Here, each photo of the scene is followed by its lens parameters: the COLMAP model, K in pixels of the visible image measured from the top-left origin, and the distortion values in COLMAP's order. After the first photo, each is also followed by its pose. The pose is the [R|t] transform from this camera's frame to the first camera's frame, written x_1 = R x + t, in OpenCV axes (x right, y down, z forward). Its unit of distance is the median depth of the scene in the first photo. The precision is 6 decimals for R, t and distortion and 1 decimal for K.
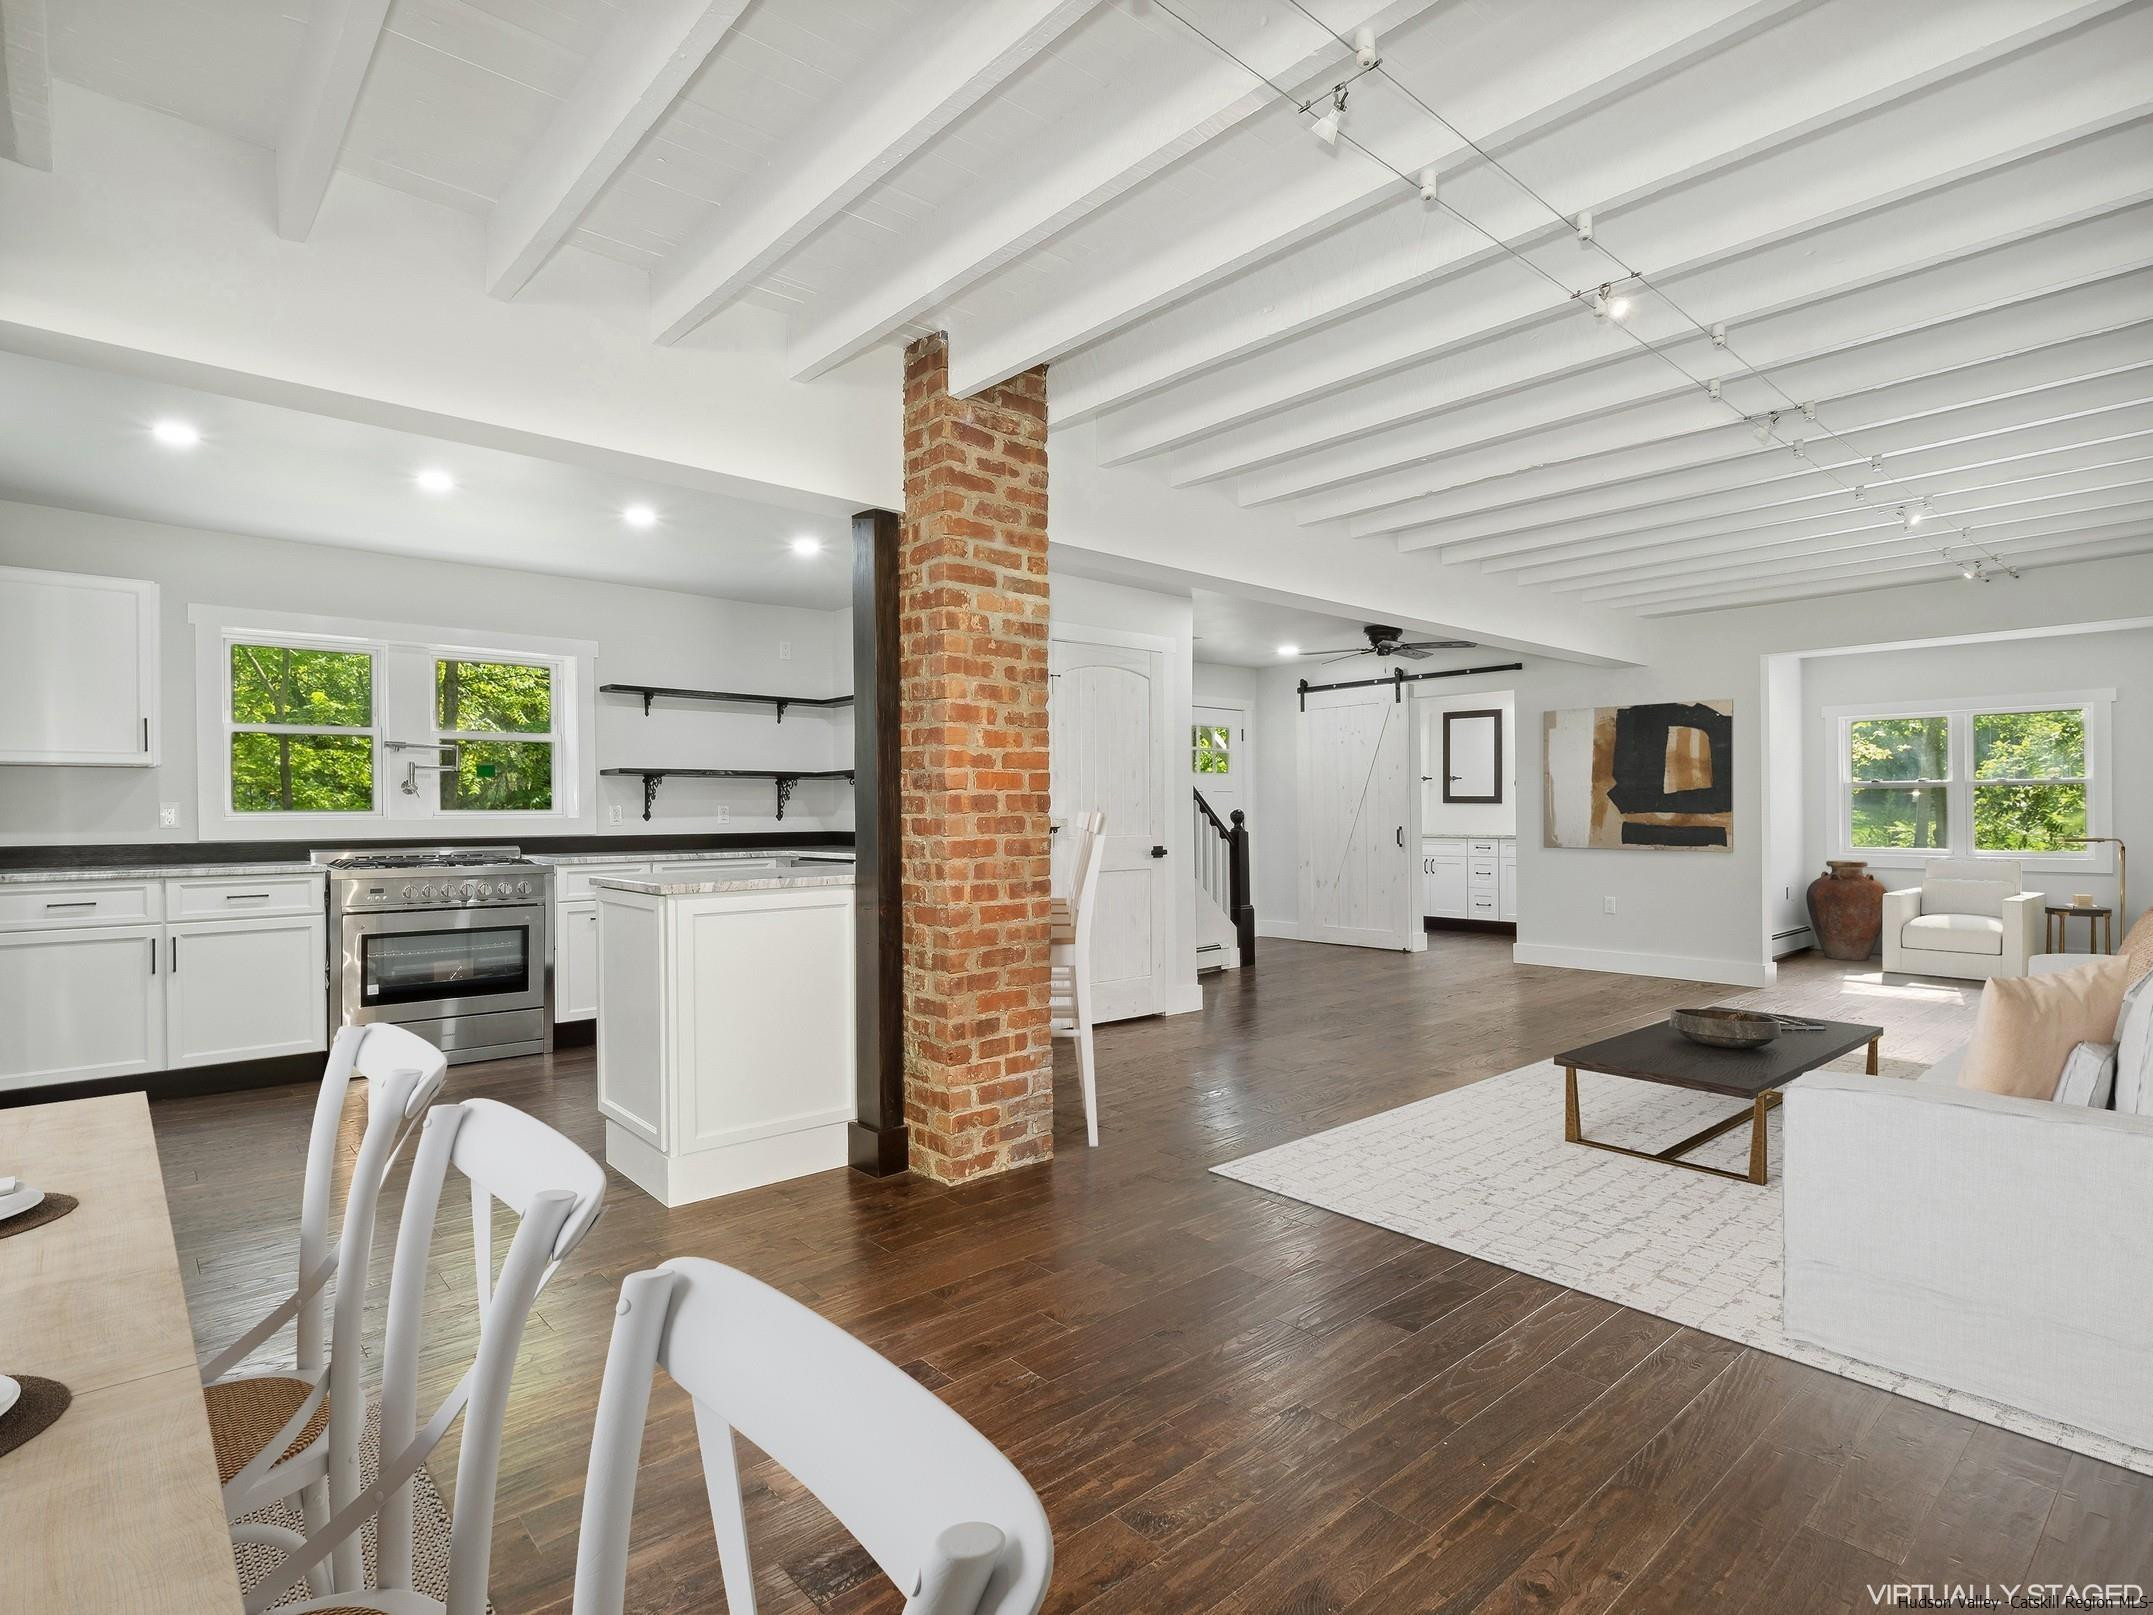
lens RADIAL K [[1073.4, 0, 1072.8], [0, 1073.4, 817.8], [0, 0, 1]] dist [-0.002312, 0.001408]
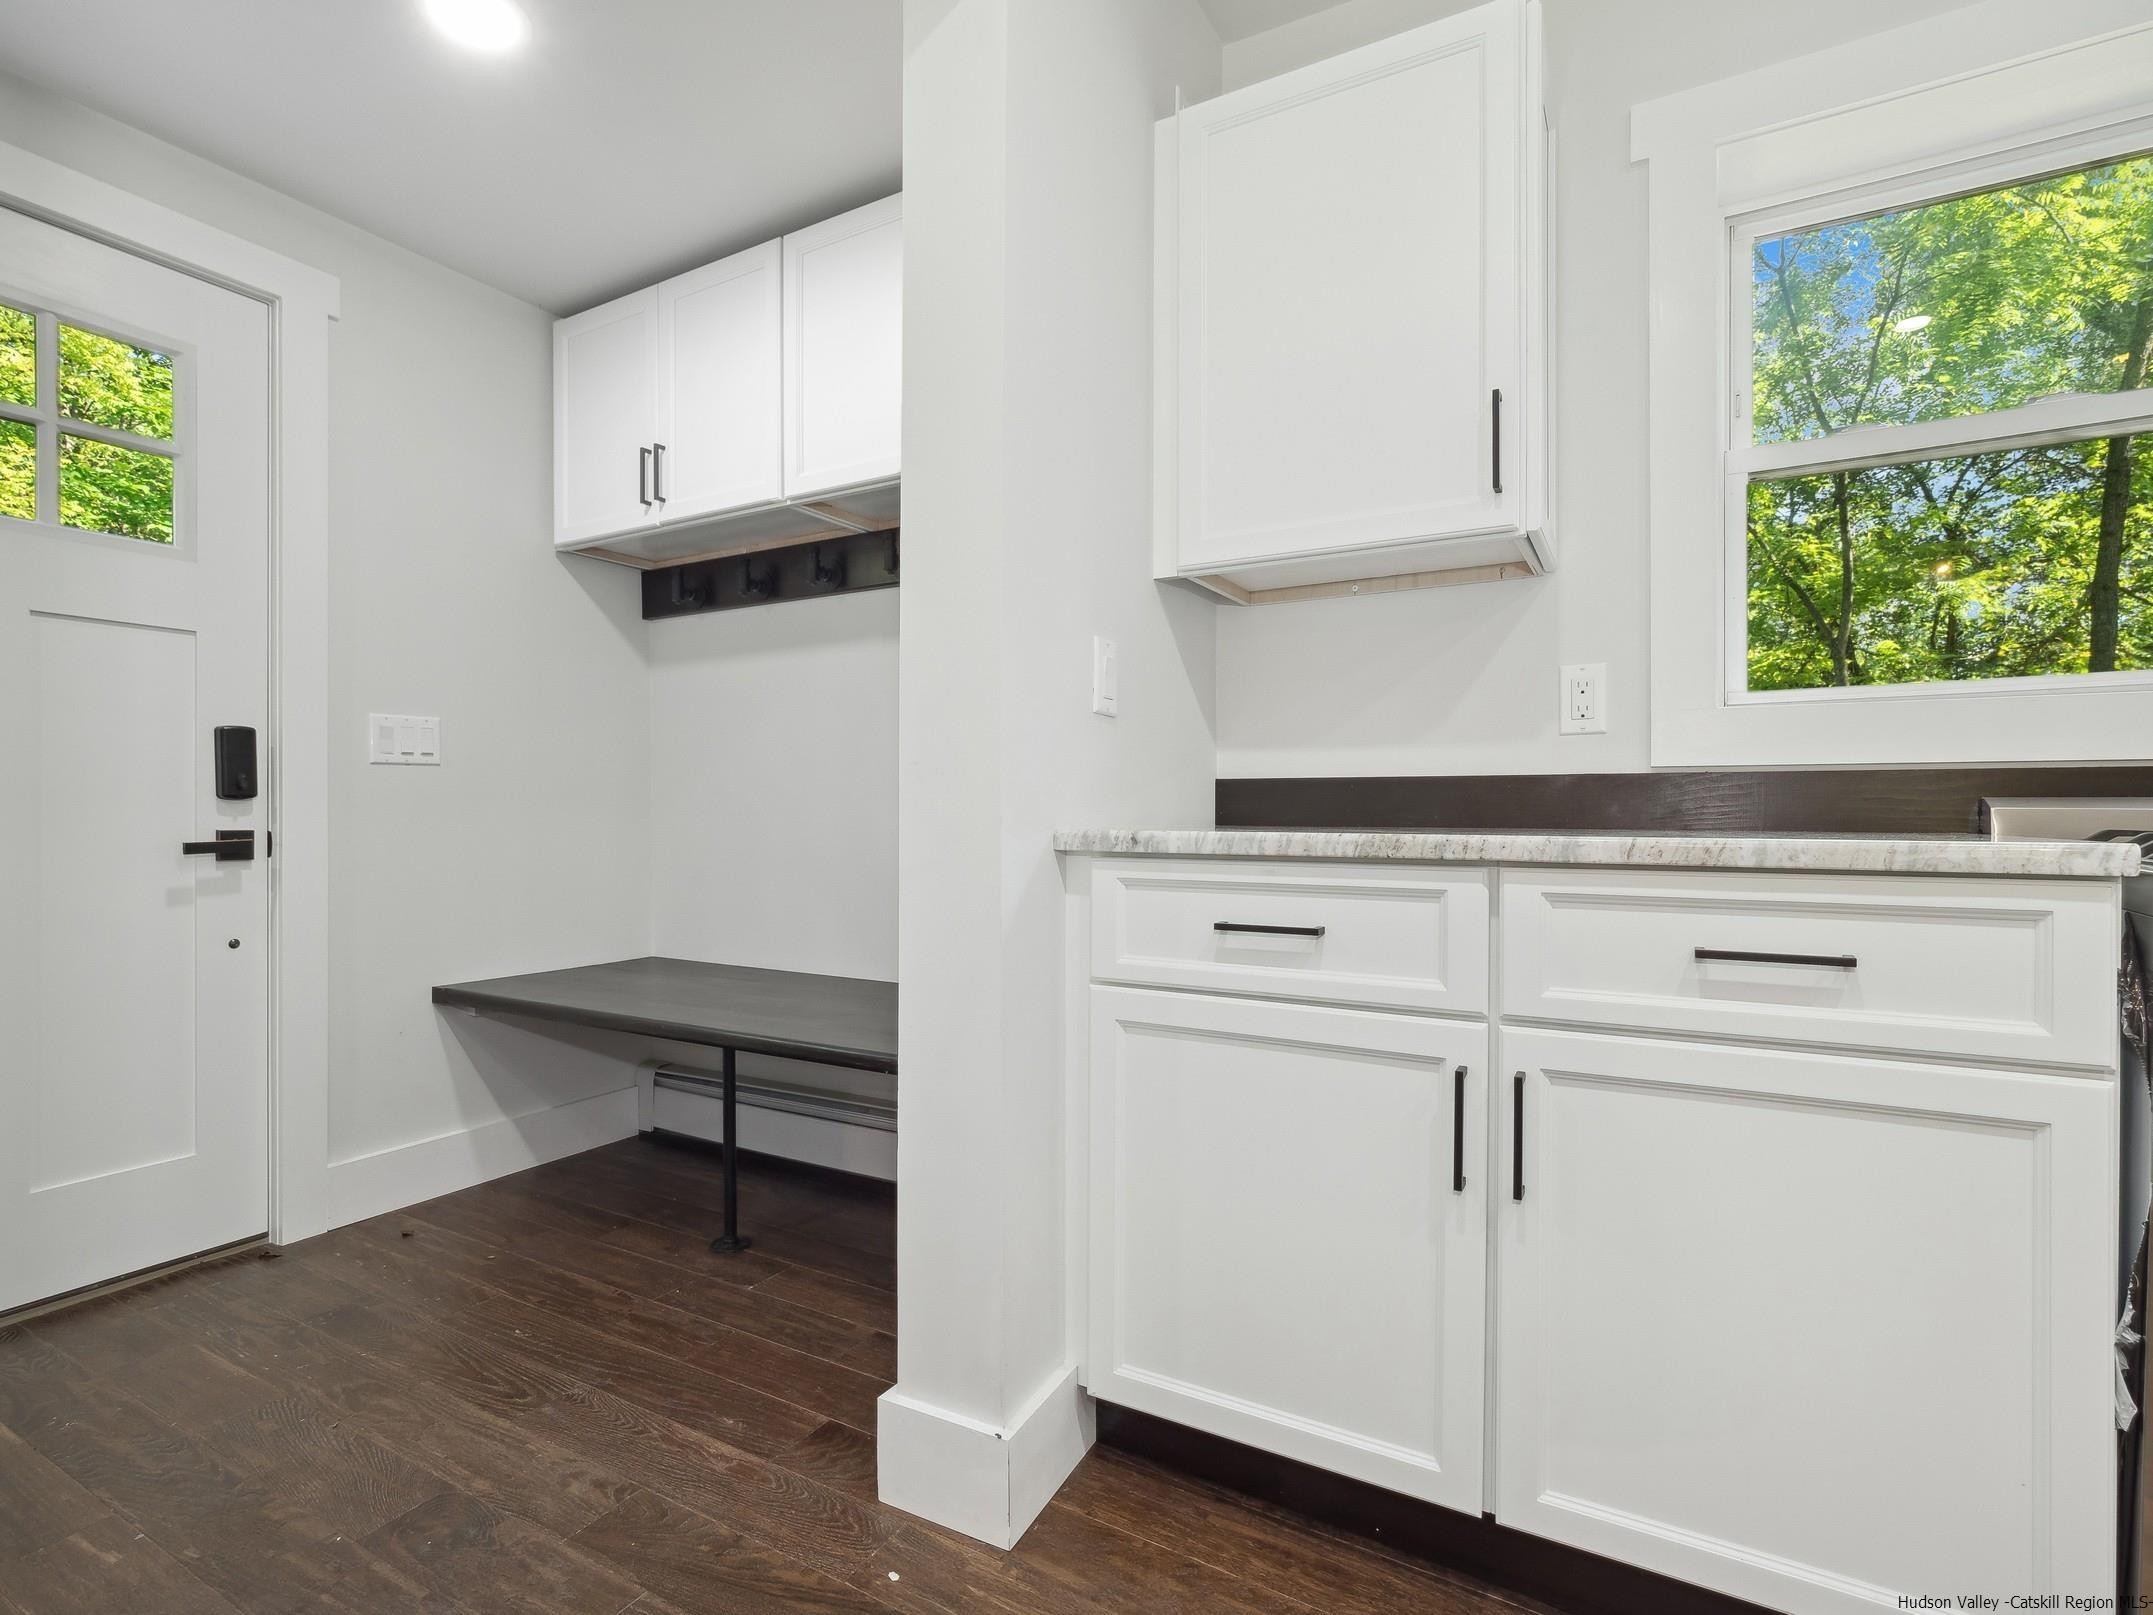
lens RADIAL K [[1073.4, 0, 1068.2], [0, 1073.4, 820.3], [0, 0, 1]] dist [-0.002312, 0.001408]
pose [[0.311639, 0.012335, -0.950120, -0.386258], [-0.007083, 0.999918, 0.010659, 0.026637], [0.950174, 0.003408, 0.311701, 0.506831]]
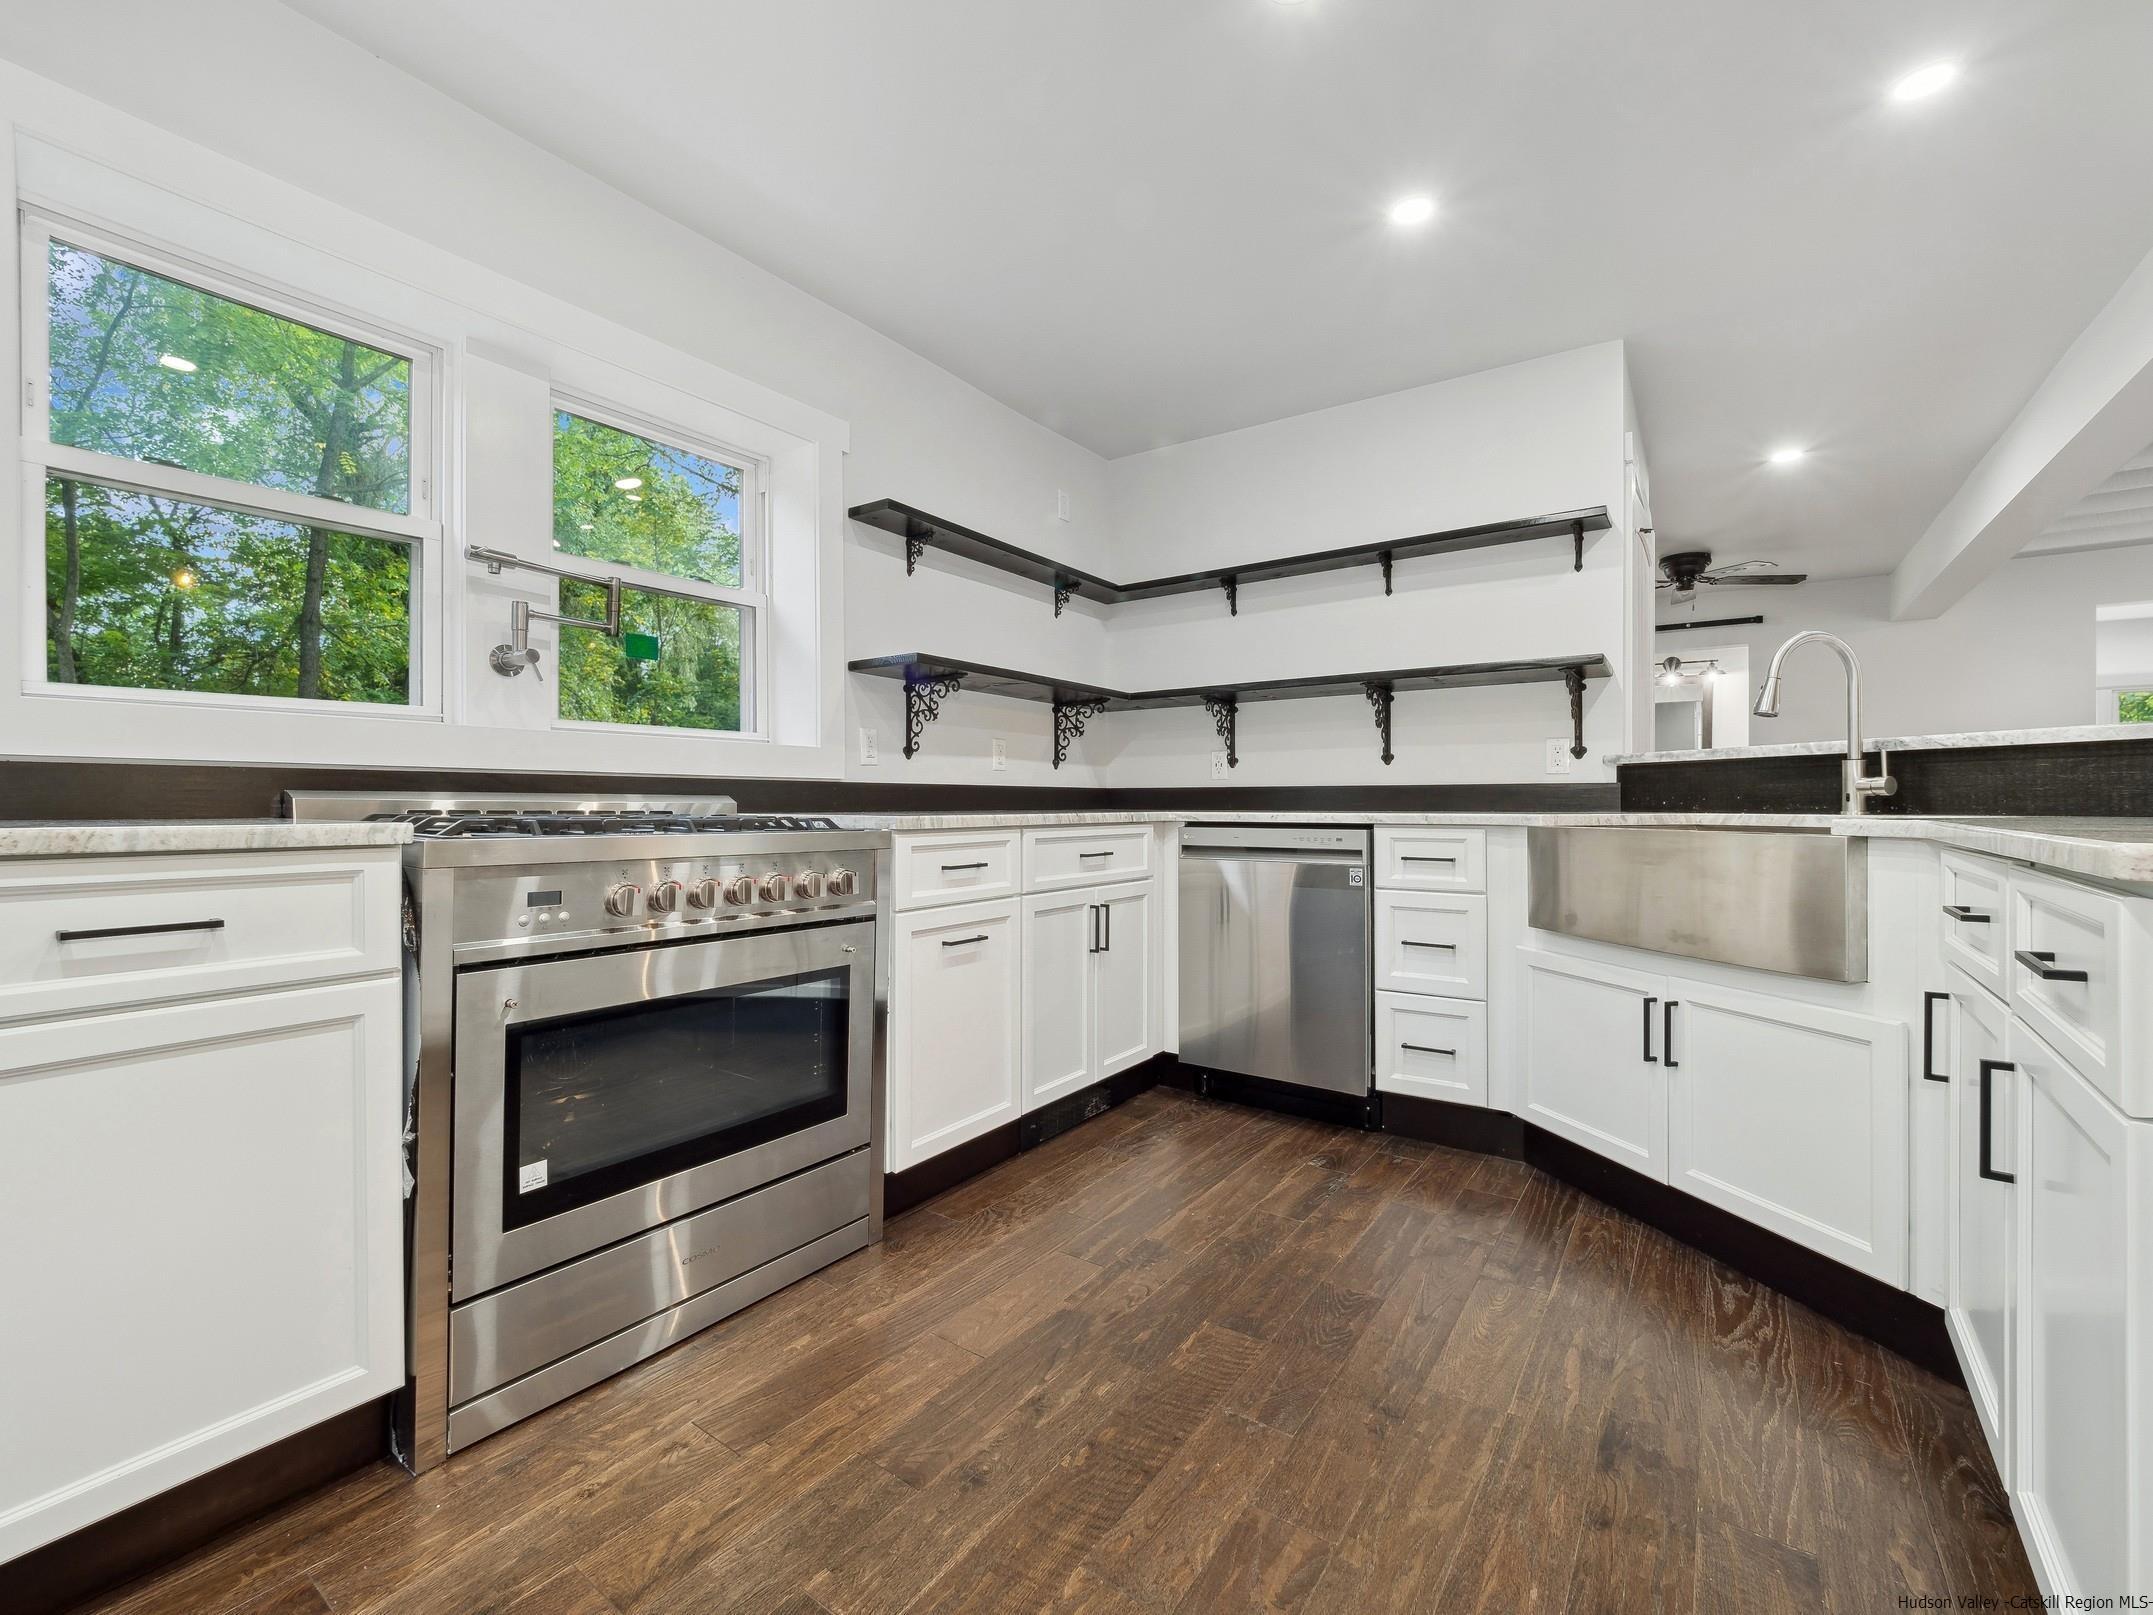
lens RADIAL K [[912.5, 0, 1068.5], [0, 912.5, 807.1], [0, 0, 1]] dist [-0.002283, -0.002950]
pose [[0.976953, 0.008644, 0.213278, -0.383651], [-0.008882, 0.999961, 0.000157, 0.025675], [-0.213268, -0.002048, 0.976992, 0.470734]]
